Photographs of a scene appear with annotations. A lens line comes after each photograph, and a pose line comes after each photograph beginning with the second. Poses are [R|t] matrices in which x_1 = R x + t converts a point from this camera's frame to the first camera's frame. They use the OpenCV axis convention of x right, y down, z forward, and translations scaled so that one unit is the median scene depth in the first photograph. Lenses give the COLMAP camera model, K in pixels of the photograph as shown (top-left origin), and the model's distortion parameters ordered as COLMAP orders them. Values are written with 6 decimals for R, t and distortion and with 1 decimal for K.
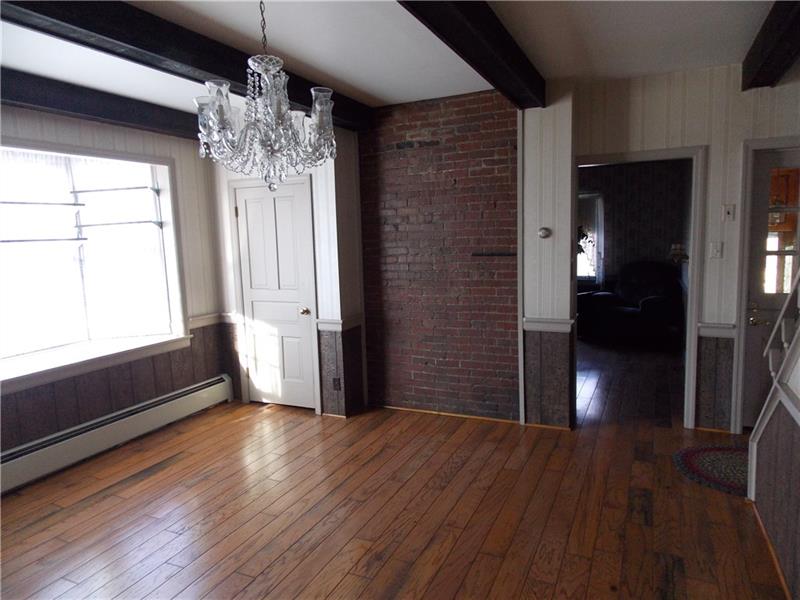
lens RADIAL K [[531.1, 0, 400.3], [0, 531.1, 298.8], [0, 0, 1]] dist [0.016765, -0.009783]
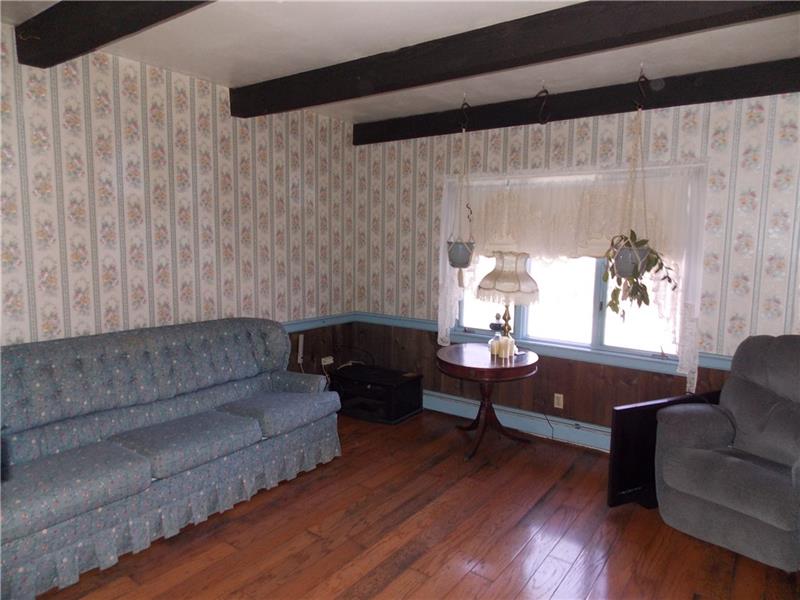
lens RADIAL K [[531.1, 0, 399.2], [0, 531.1, 301.7], [0, 0, 1]] dist [0.016765, -0.009783]
pose [[0.981435, 0.068335, -0.179208, 0.219264], [-0.070135, 0.997531, -0.003719, -0.071131], [0.178511, 0.016218, 0.983804, 0.527530]]
